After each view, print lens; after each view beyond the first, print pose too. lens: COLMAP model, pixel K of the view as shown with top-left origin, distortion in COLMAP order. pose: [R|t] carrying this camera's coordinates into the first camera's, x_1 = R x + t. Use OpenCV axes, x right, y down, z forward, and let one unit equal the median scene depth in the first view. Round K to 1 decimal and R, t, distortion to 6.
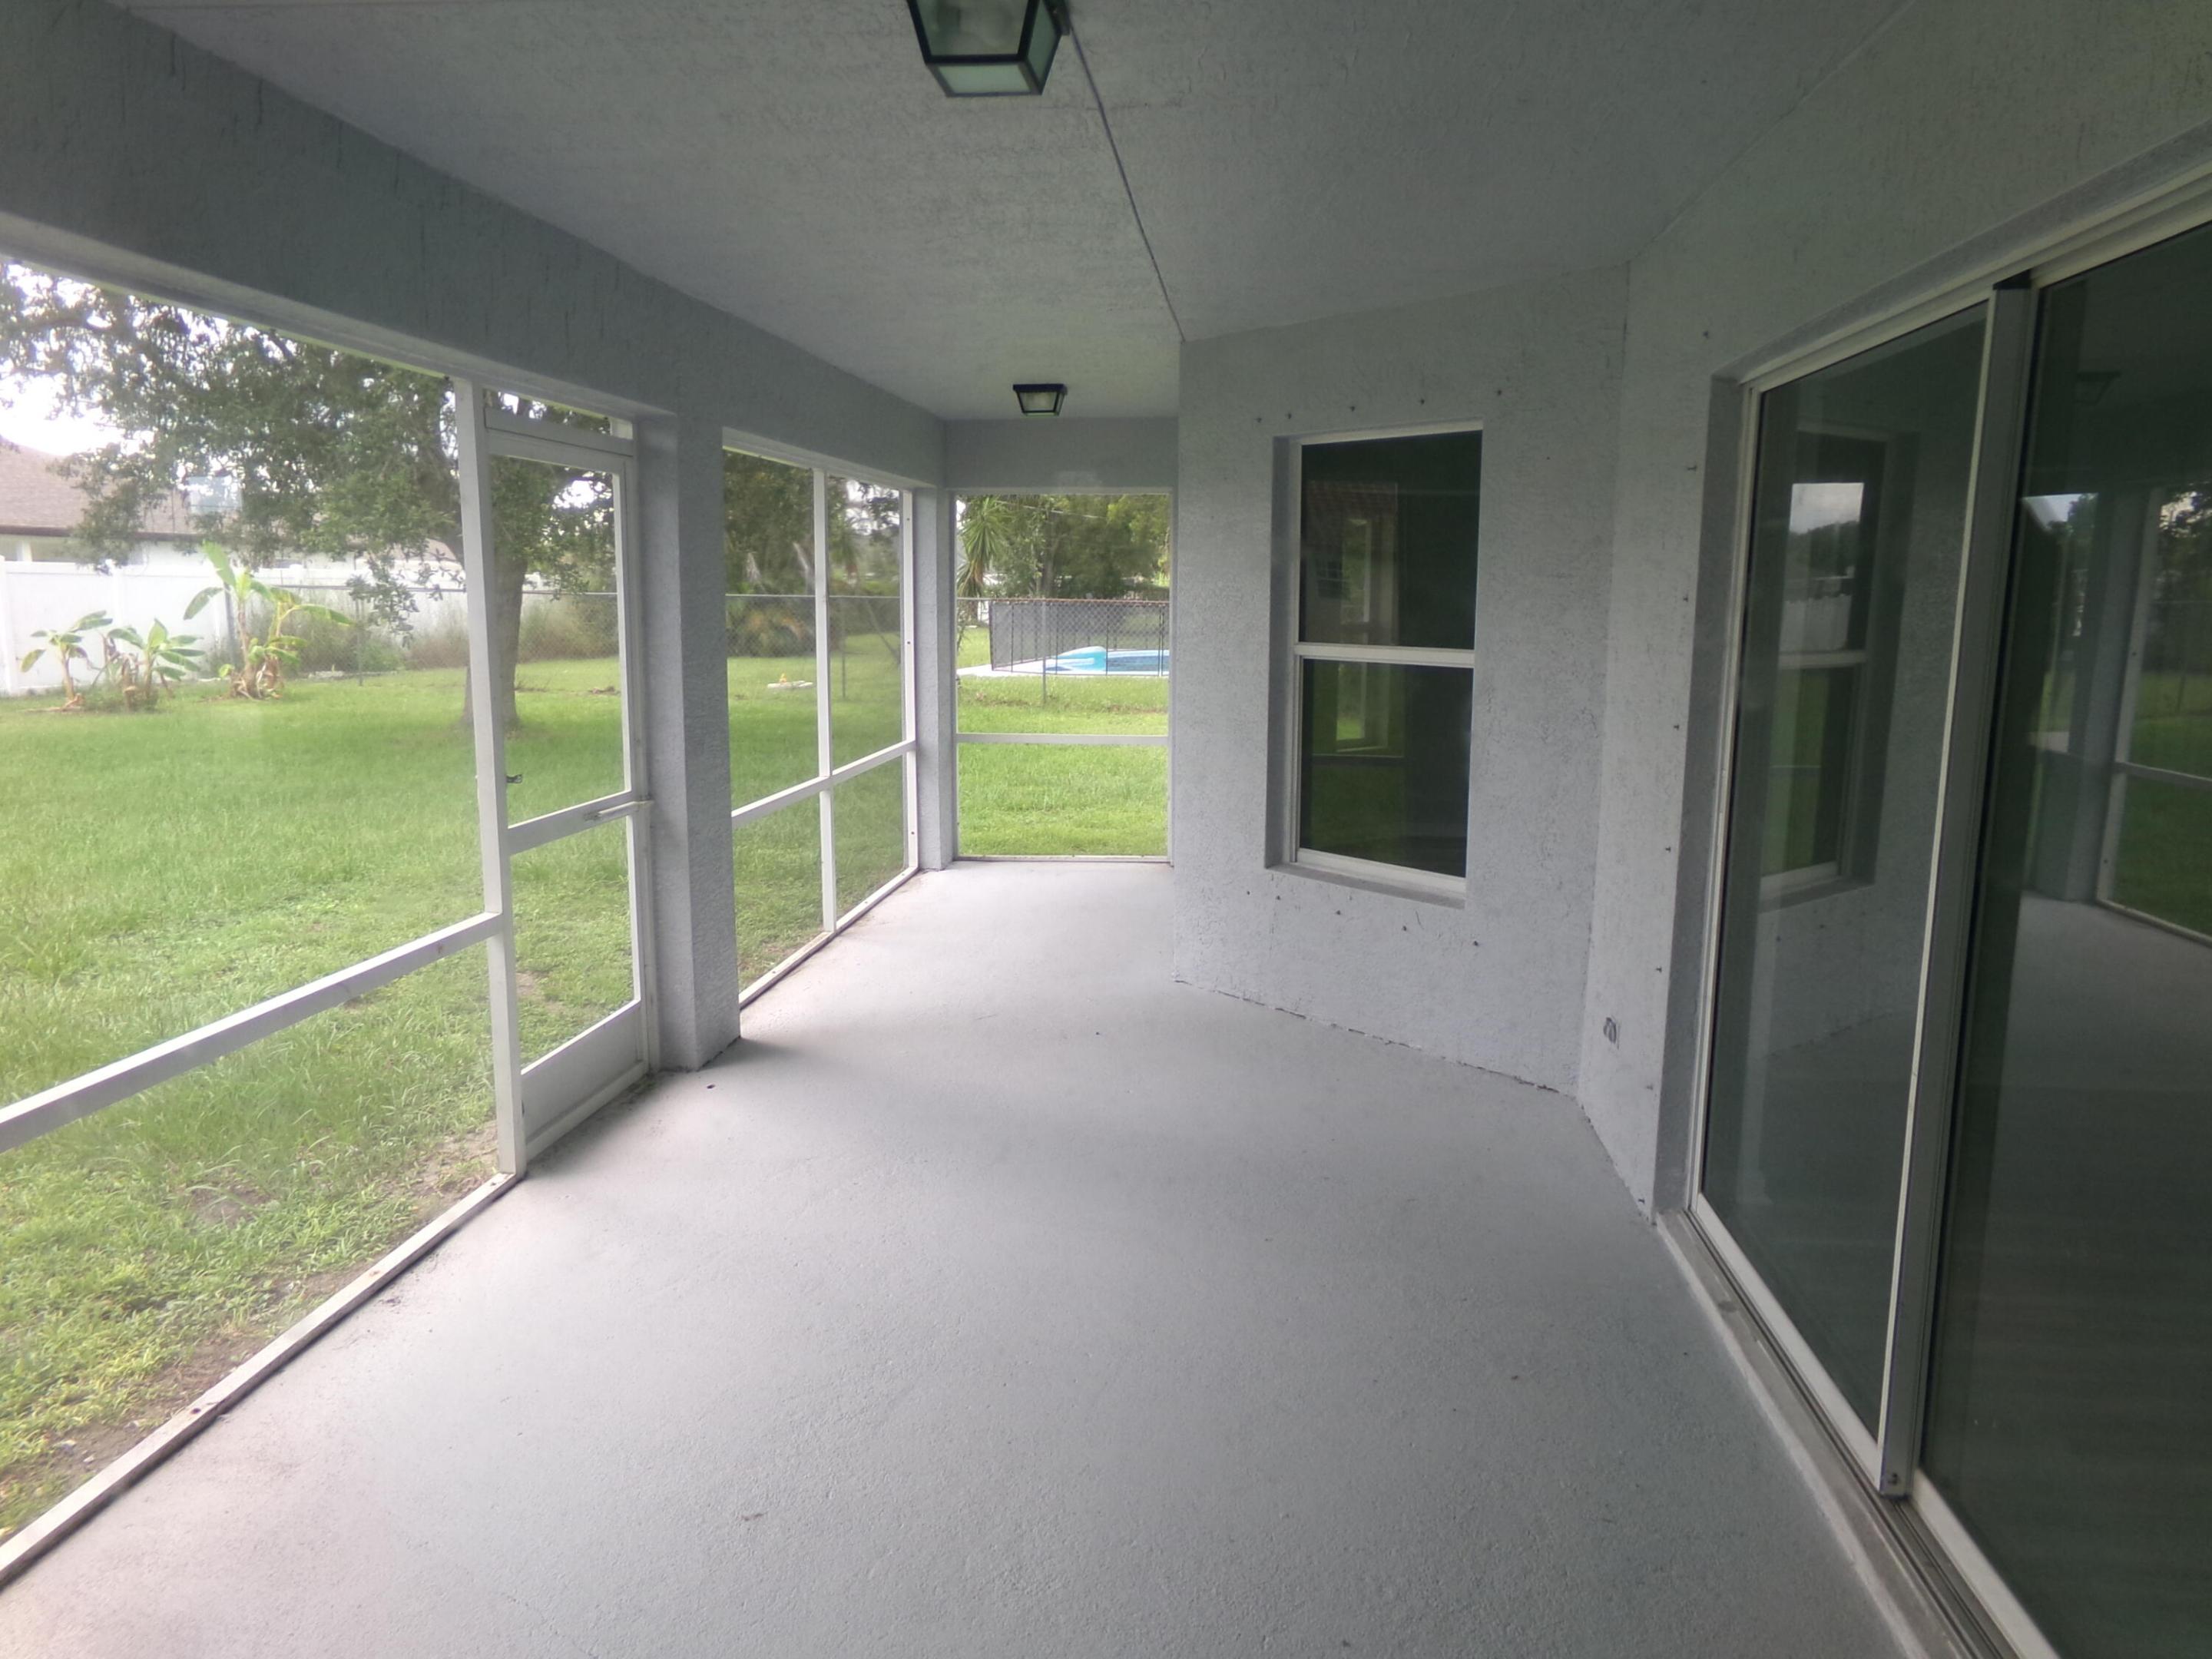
lens RADIAL K [[1501.0, 0, 1106.0], [0, 1501.0, 829.5], [0, 0, 1]] dist [-0.026295, 0.034028]
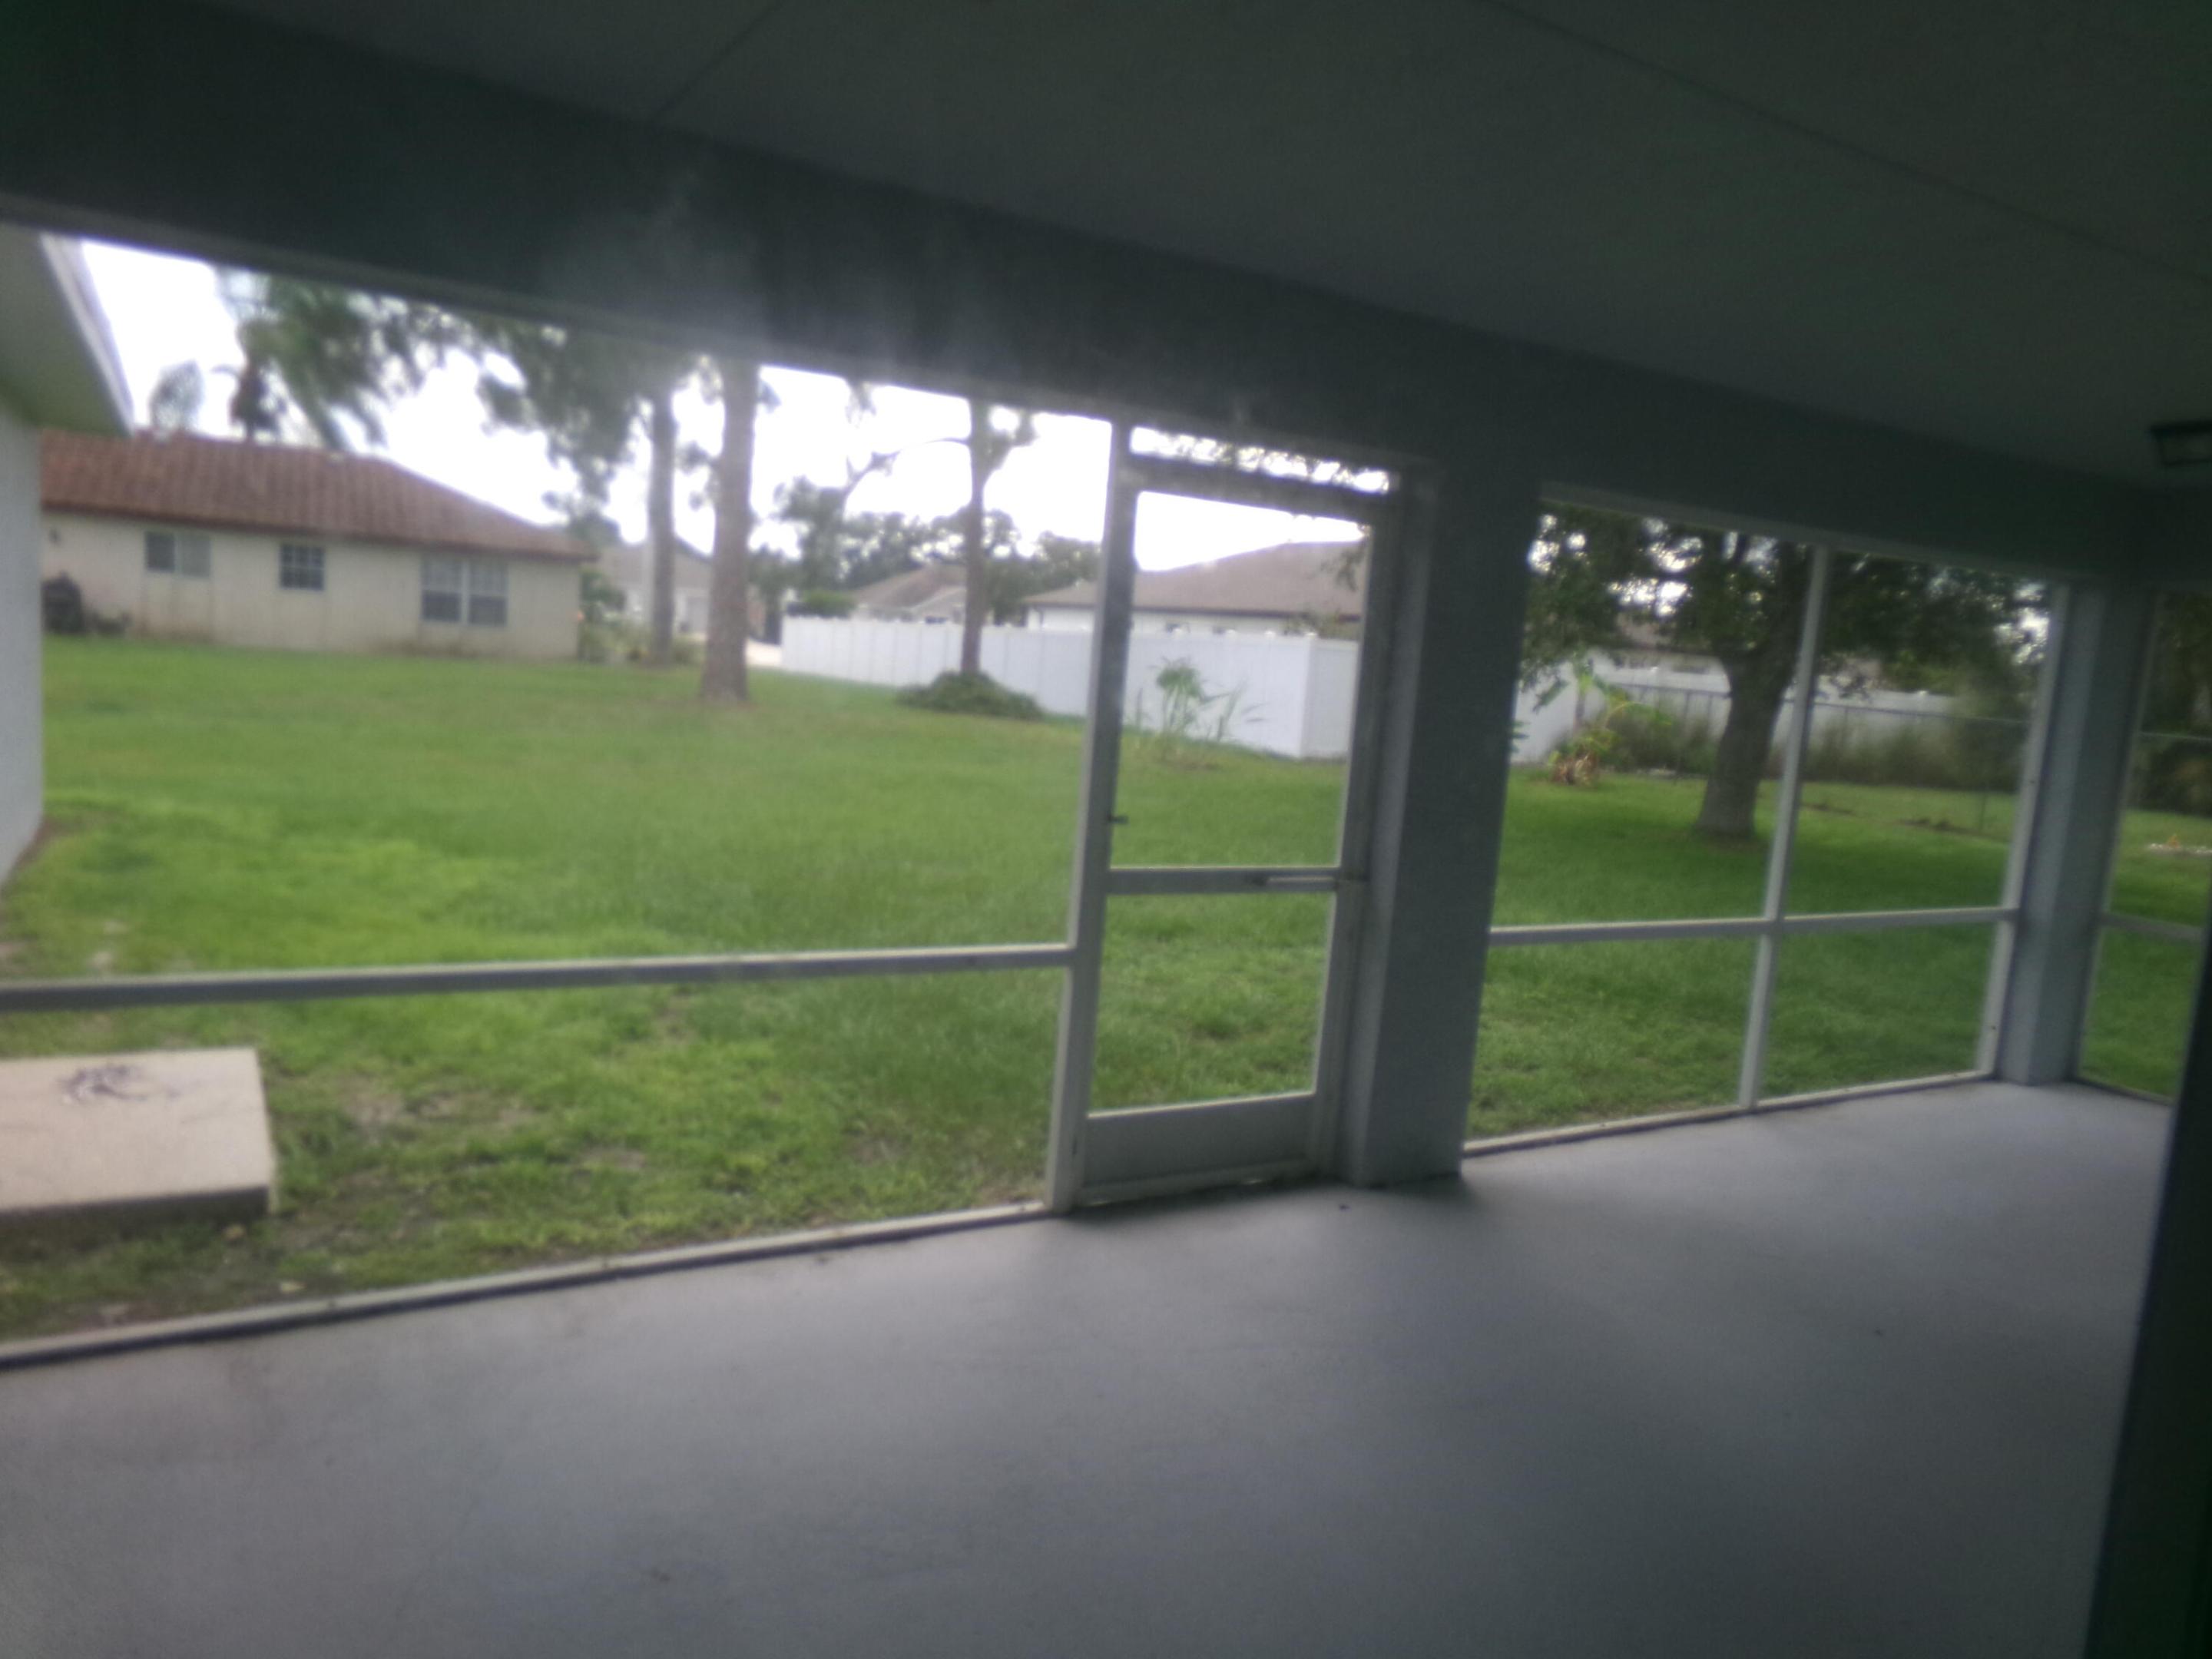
lens RADIAL K [[1501.0, 0, 1106.0], [0, 1501.0, 829.5], [0, 0, 1]] dist [-0.026295, 0.034028]
pose [[0.598449, 0.136831, -0.789390, 0.286888], [-0.198654, 0.979881, 0.019247, -0.033432], [0.776141, 0.145297, 0.613591, 0.271367]]
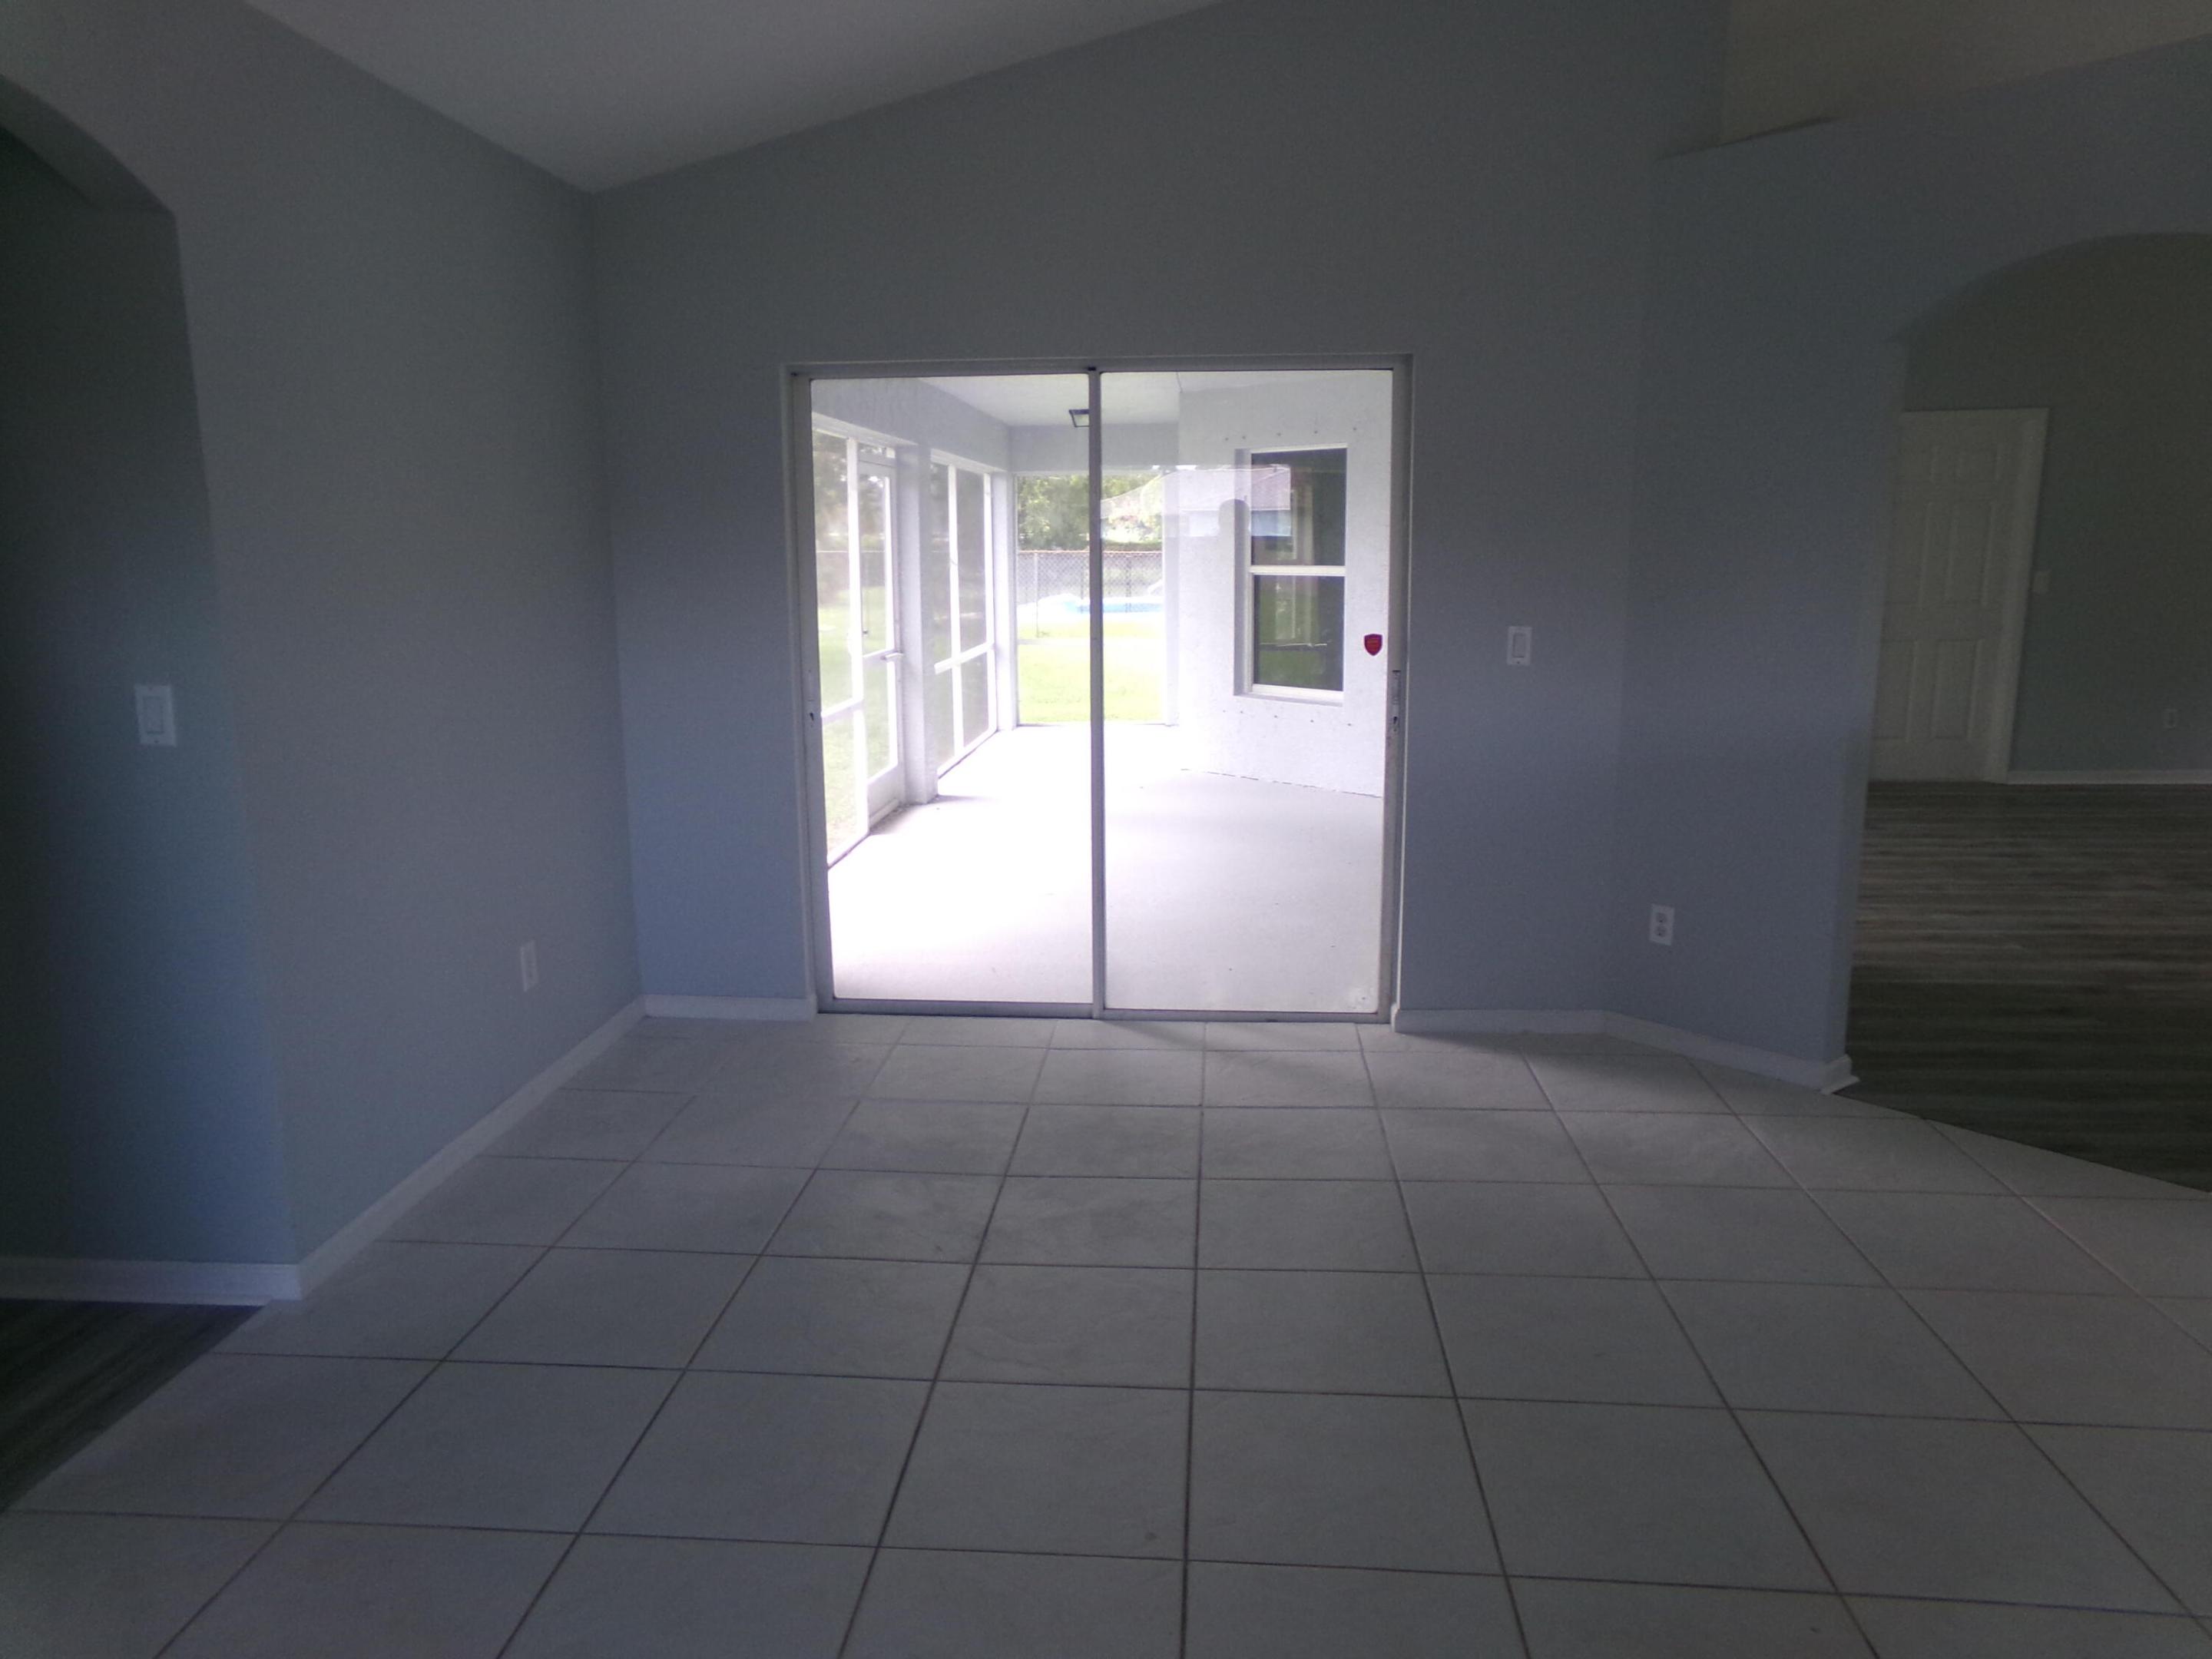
lens RADIAL K [[1555.6, 0, 1106.0], [0, 1555.6, 829.5], [0, 0, 1]] dist [0.042785, 0.002157]
pose [[0.999440, -0.018098, 0.028135, -0.098041], [0.017356, 0.999501, 0.026377, 0.133127], [-0.028598, -0.025874, 0.999256, -0.826124]]
